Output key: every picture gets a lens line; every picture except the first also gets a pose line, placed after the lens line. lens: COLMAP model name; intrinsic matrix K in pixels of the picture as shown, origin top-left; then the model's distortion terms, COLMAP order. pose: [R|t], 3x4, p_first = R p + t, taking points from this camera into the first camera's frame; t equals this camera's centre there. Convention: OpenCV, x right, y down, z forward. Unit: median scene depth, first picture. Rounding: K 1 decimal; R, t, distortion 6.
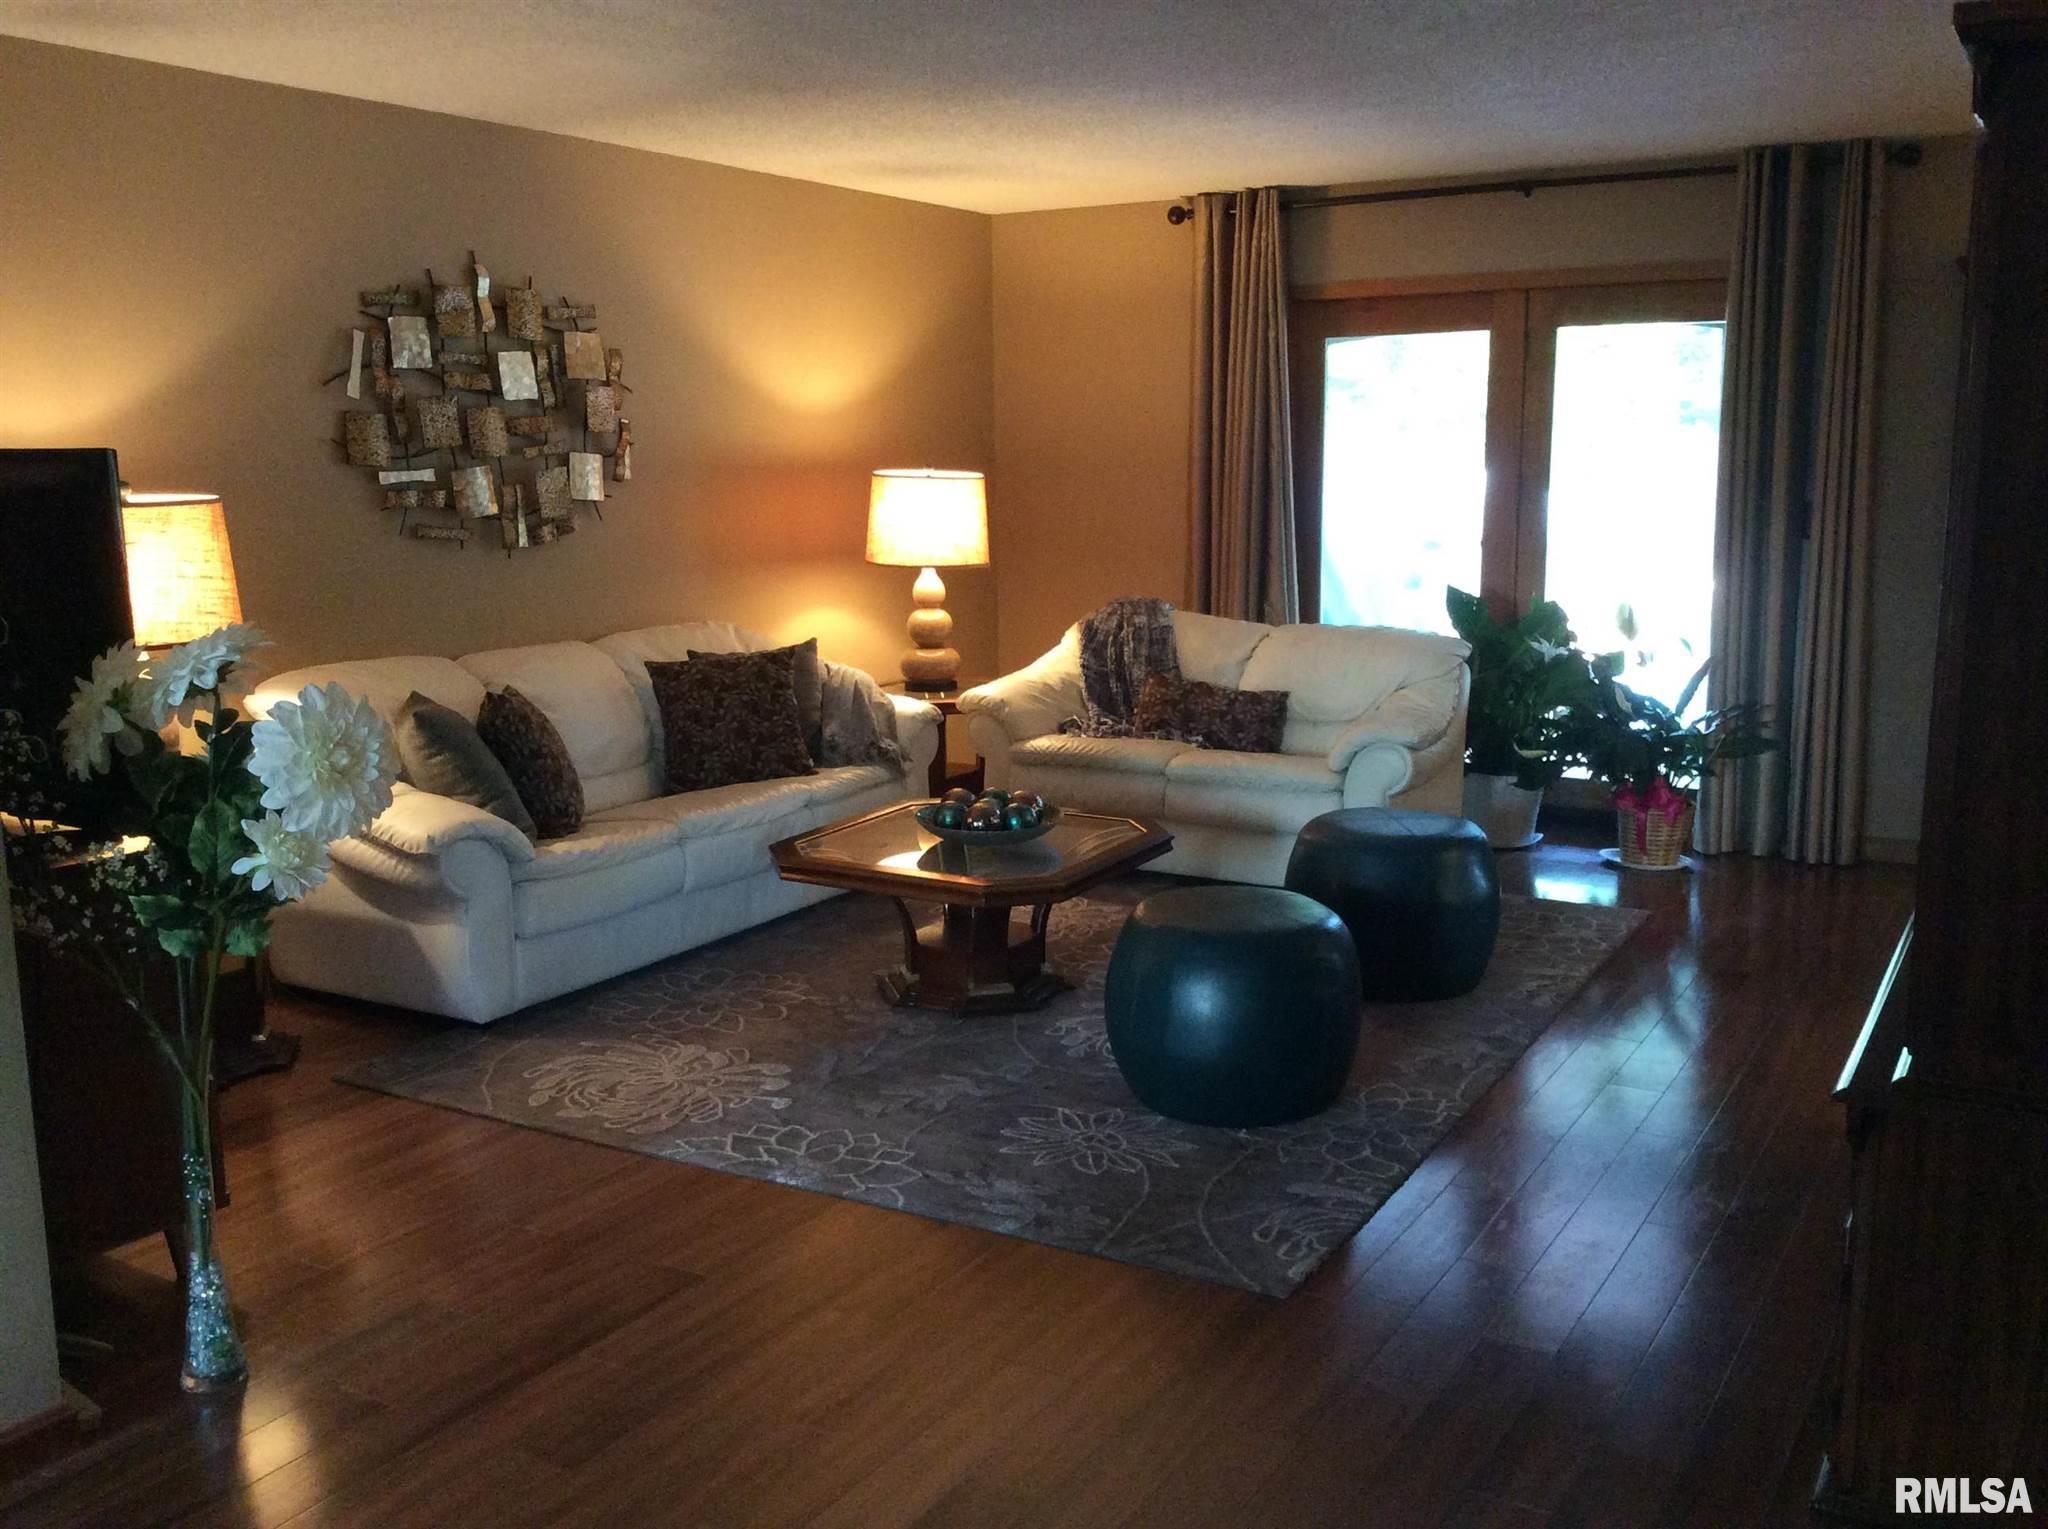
lens RADIAL K [[1862.2, 0, 1032.7], [0, 1862.2, 767.7], [0, 0, 1]] dist [0.020163, 0.000000]
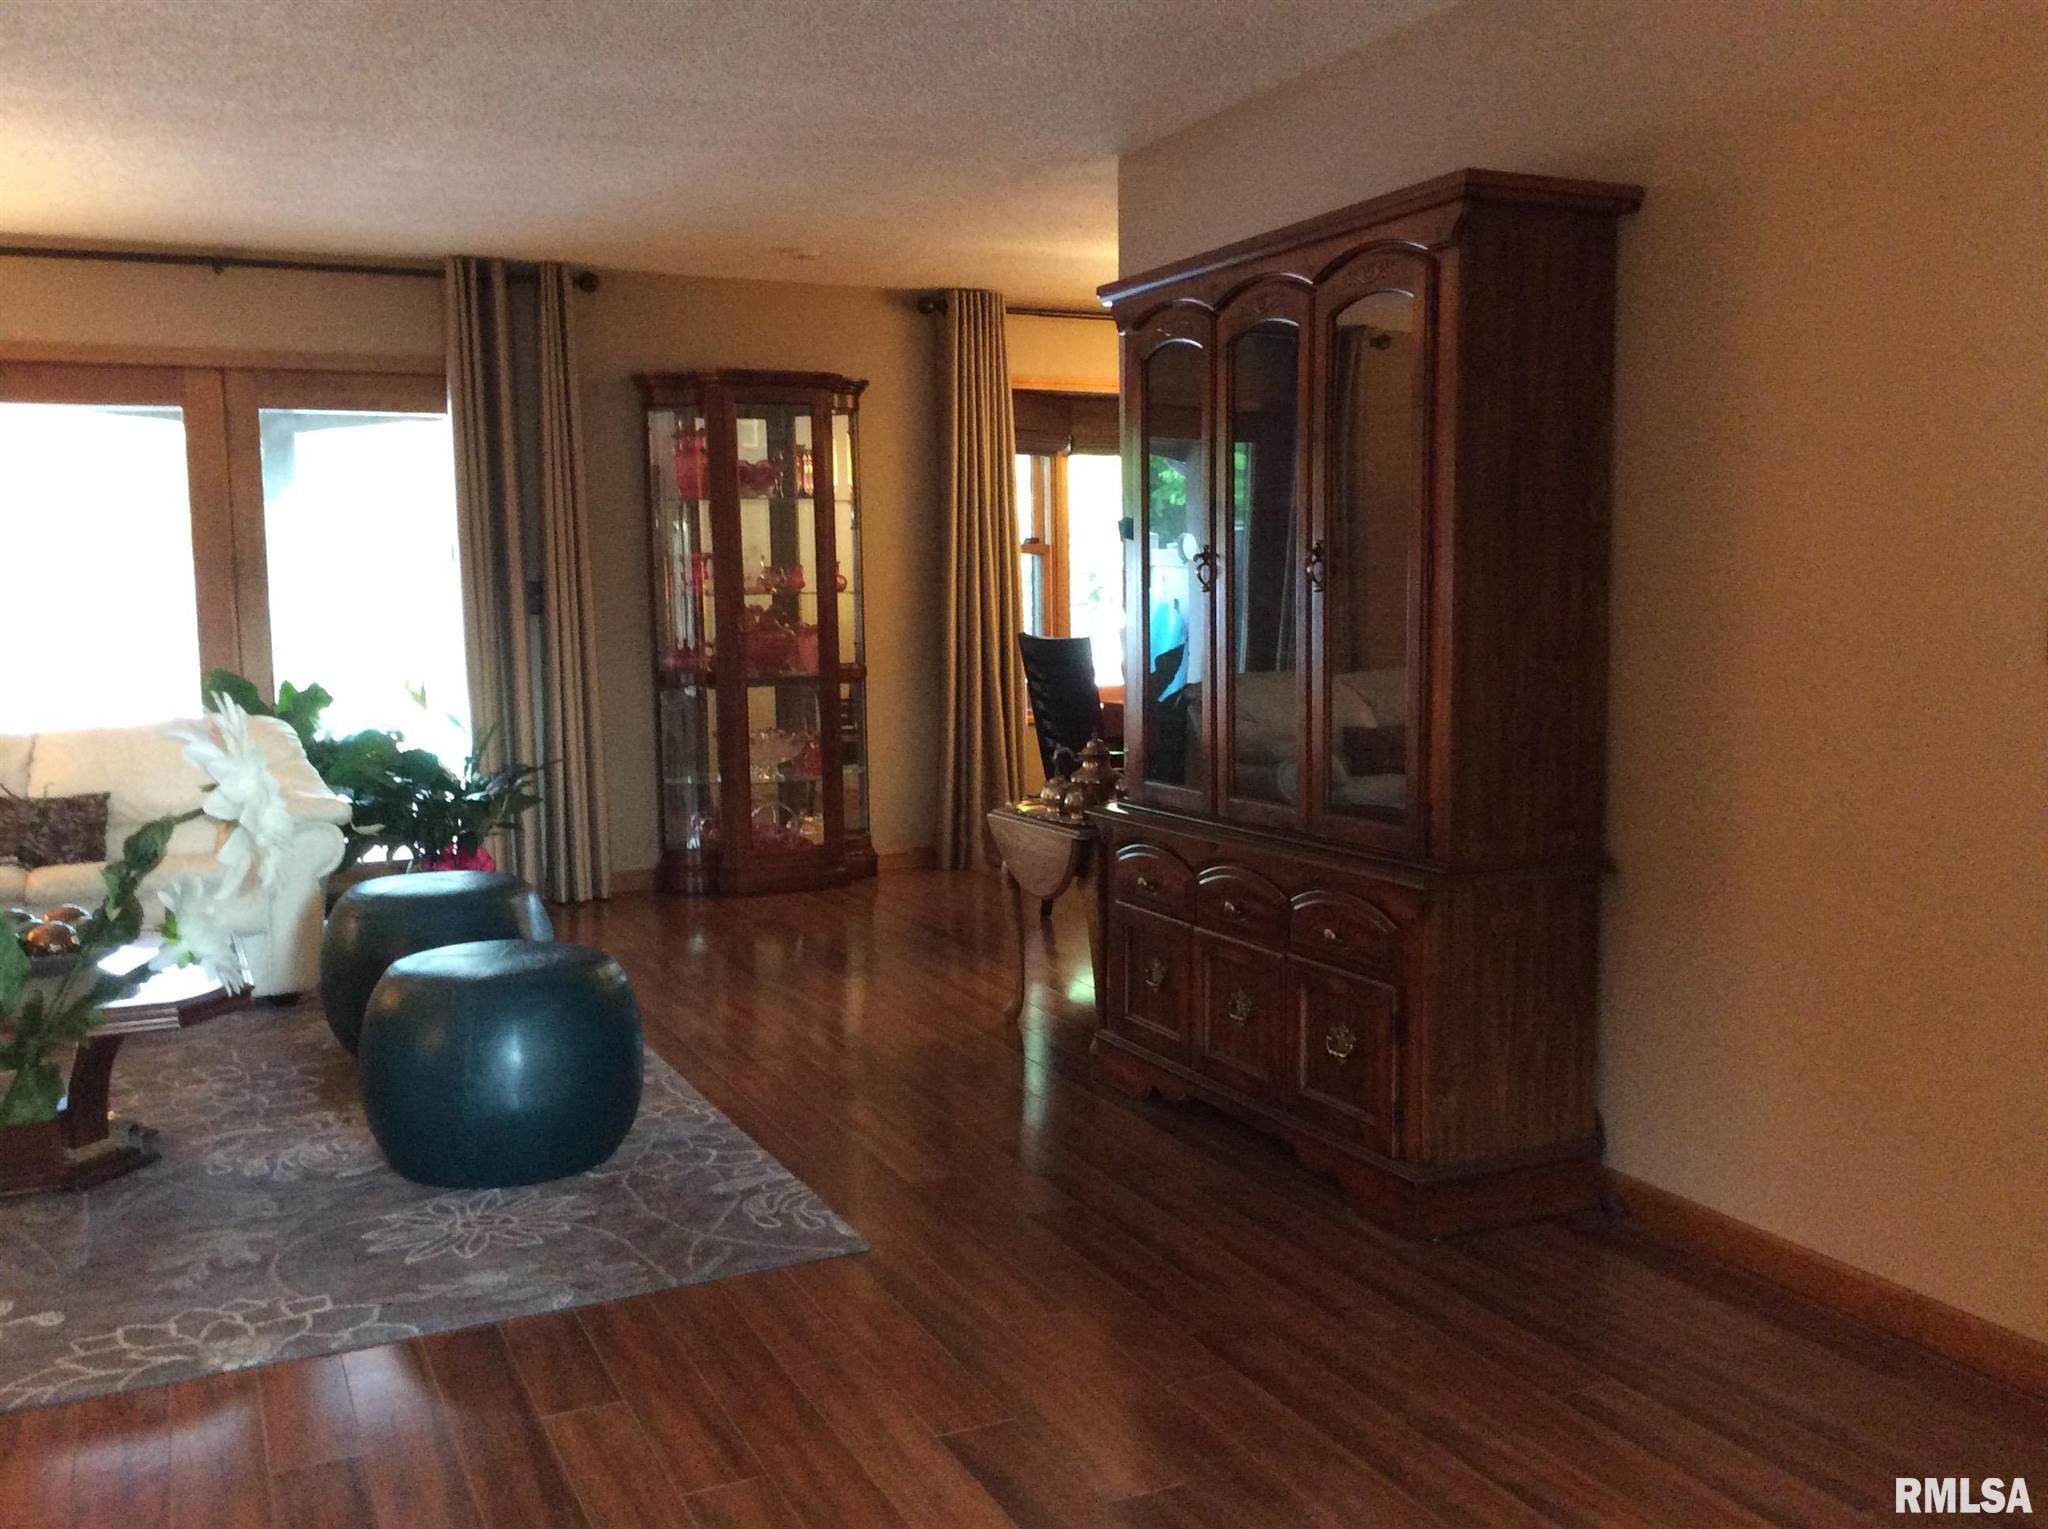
lens RADIAL K [[1862.2, 0, 1035.7], [0, 1862.2, 764.2], [0, 0, 1]] dist [0.020163, 0.000000]
pose [[0.569453, -0.086312, 0.817480, -0.383631], [0.148930, 0.988847, 0.000662, 0.011821], [-0.808420, 0.121371, 0.575956, 0.155878]]
